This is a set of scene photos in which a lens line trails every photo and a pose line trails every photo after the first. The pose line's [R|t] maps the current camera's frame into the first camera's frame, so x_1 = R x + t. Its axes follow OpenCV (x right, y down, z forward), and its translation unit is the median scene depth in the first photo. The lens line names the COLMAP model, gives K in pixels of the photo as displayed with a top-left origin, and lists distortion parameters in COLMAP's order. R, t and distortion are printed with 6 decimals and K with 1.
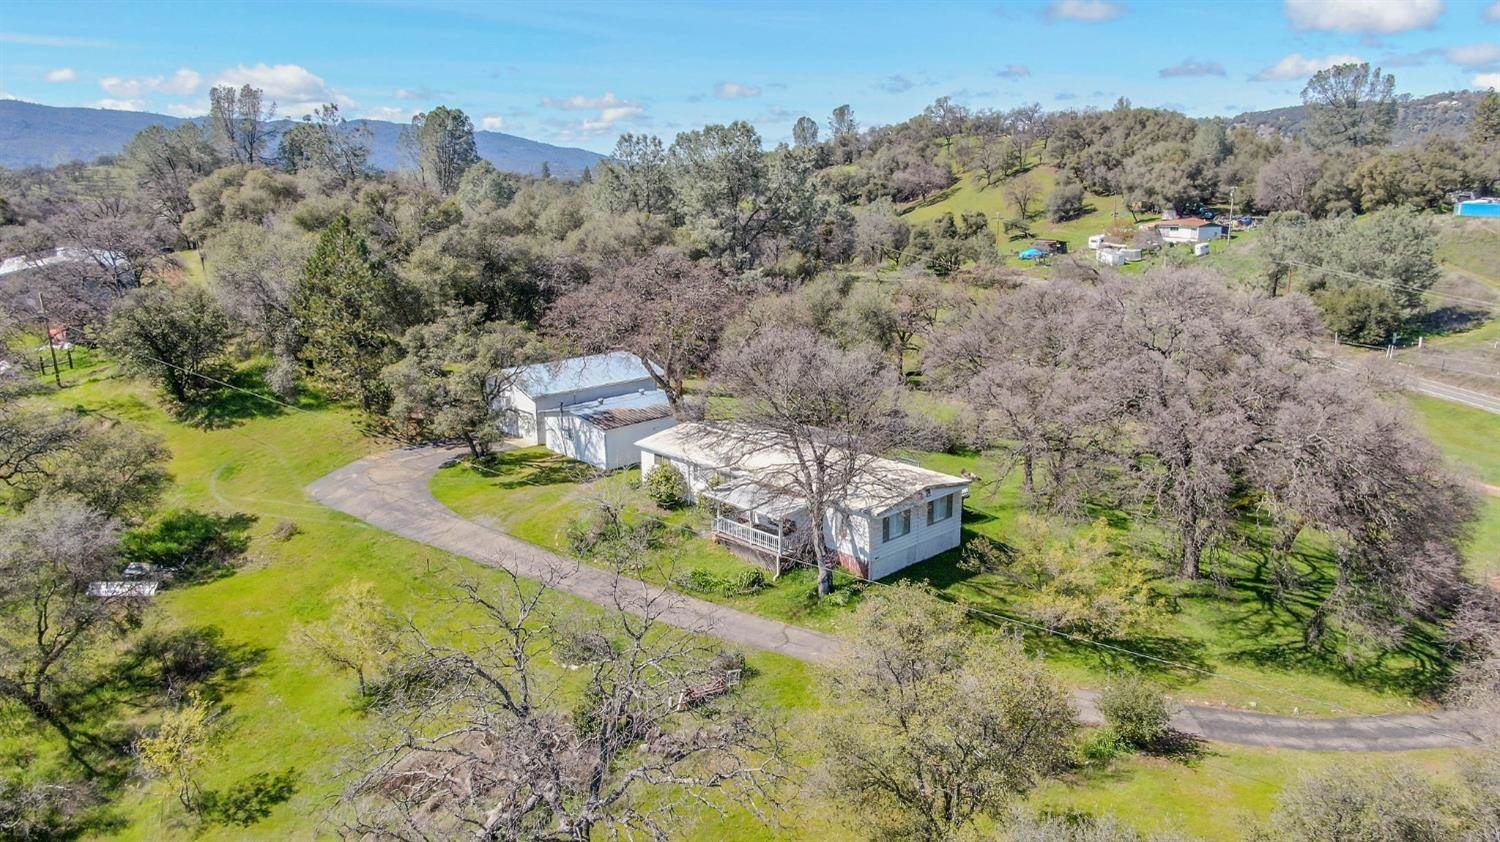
lens RADIAL K [[1078.8, 0, 753.9], [0, 1078.8, 423.0], [0, 0, 1]] dist [-0.021132, 0.014776]
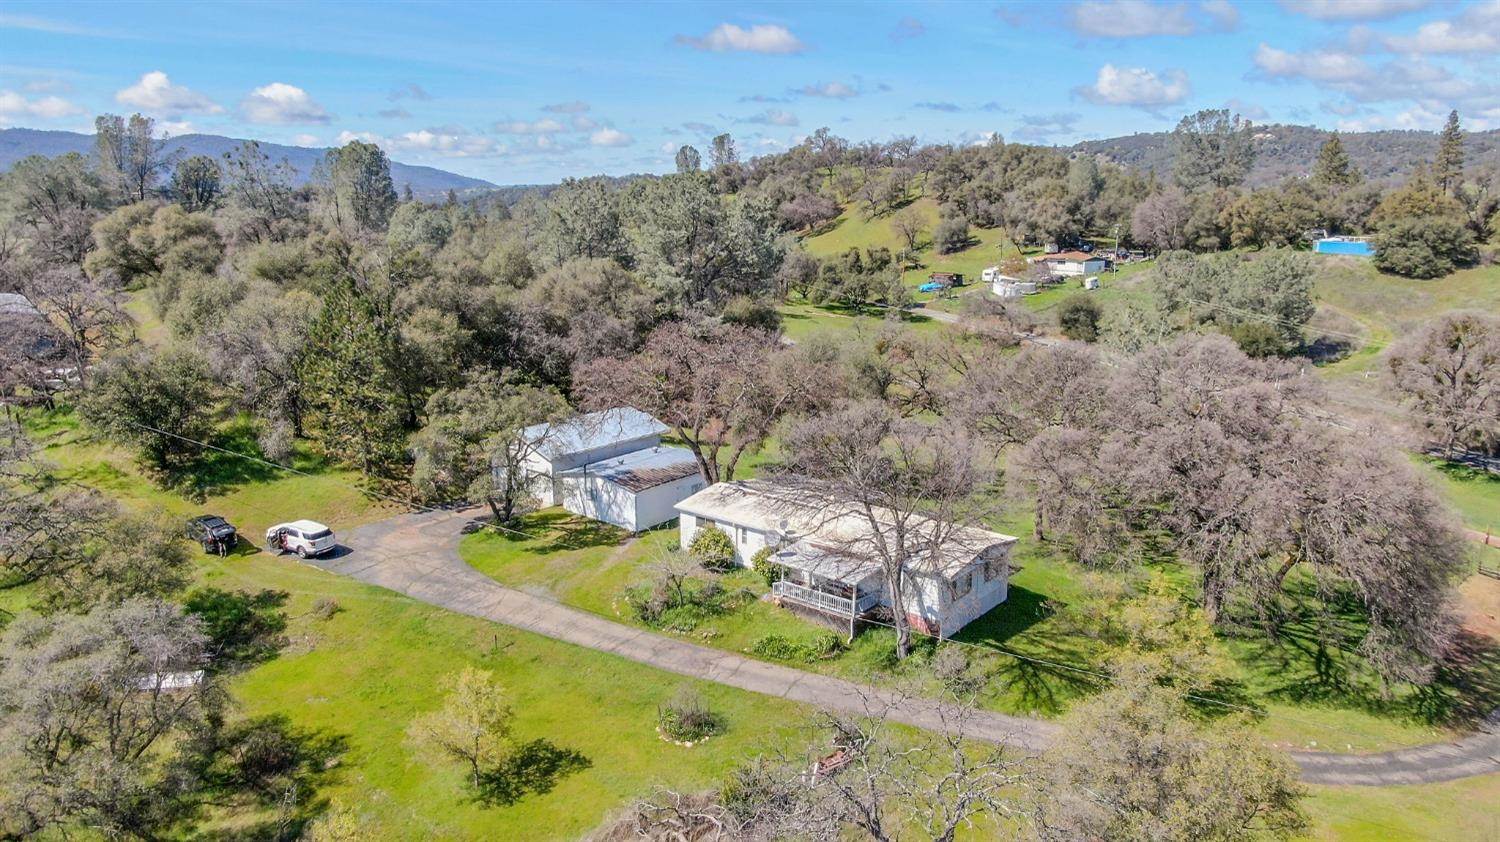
lens RADIAL K [[1078.8, 0, 753.9], [0, 1078.8, 423.0], [0, 0, 1]] dist [-0.021132, 0.014776]
pose [[0.991551, -0.017651, 0.128509, -0.095556], [0.020050, 0.999648, -0.017398, -0.023343], [-0.128156, 0.019828, 0.991556, -0.008053]]
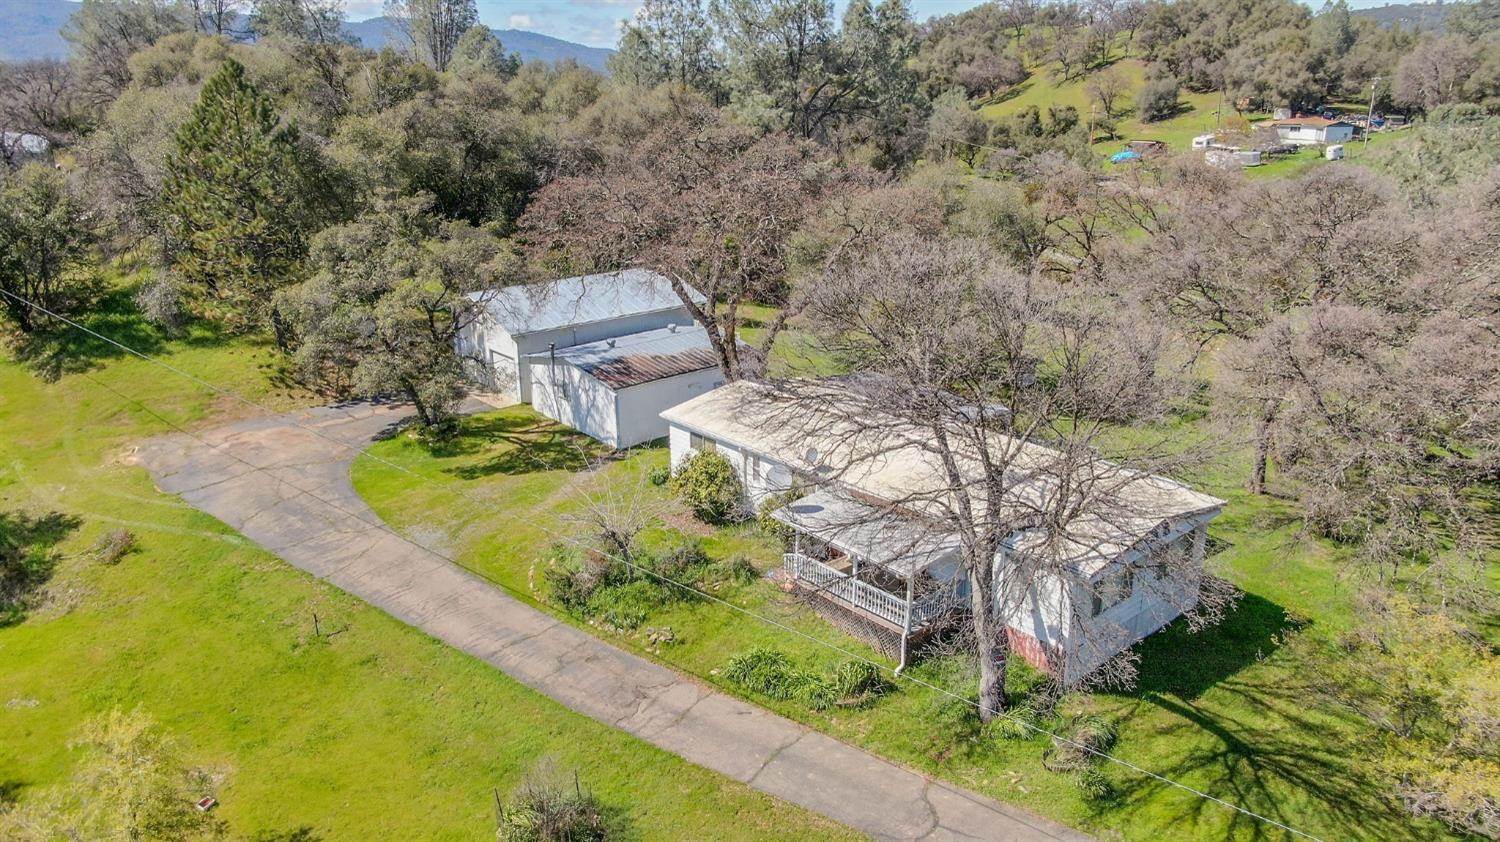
lens RADIAL K [[1103.2, 0, 752.5], [0, 1103.2, 427.2], [0, 0, 1]] dist [-0.019520, 0.010794]
pose [[0.999356, 0.017737, -0.031191, -0.020127], [-0.015179, 0.996647, 0.080406, -0.015820], [0.032513, -0.079881, 0.996274, 0.200464]]
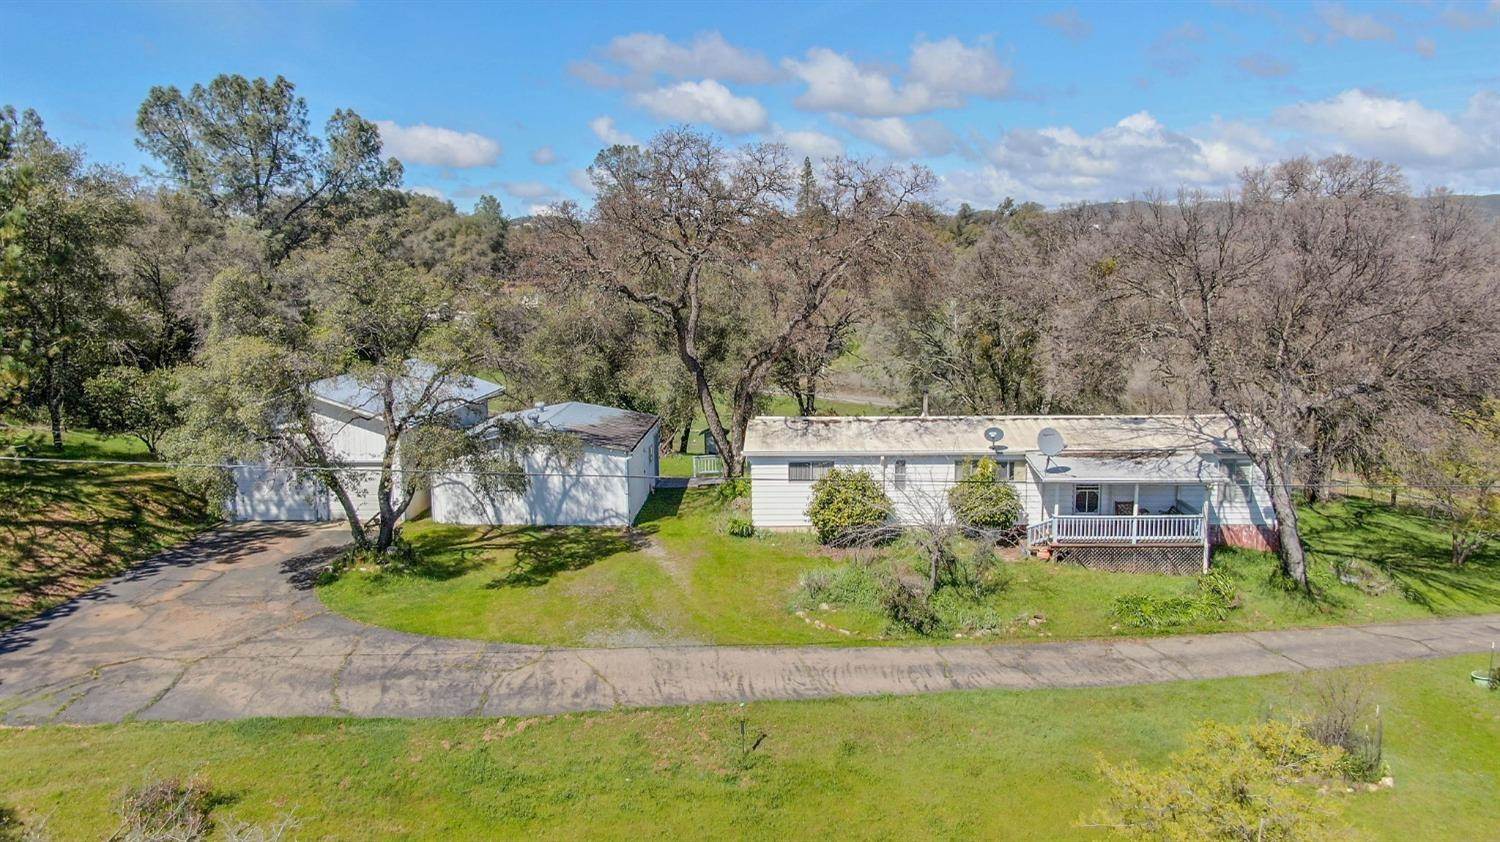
lens RADIAL K [[1078.8, 0, 753.9], [0, 1078.8, 423.0], [0, 0, 1]] dist [-0.021132, 0.014776]
pose [[0.716062, -0.100009, 0.690835, -0.286523], [0.173554, 0.984113, -0.037426, 0.014606], [-0.676117, 0.146697, 0.722043, 0.339910]]
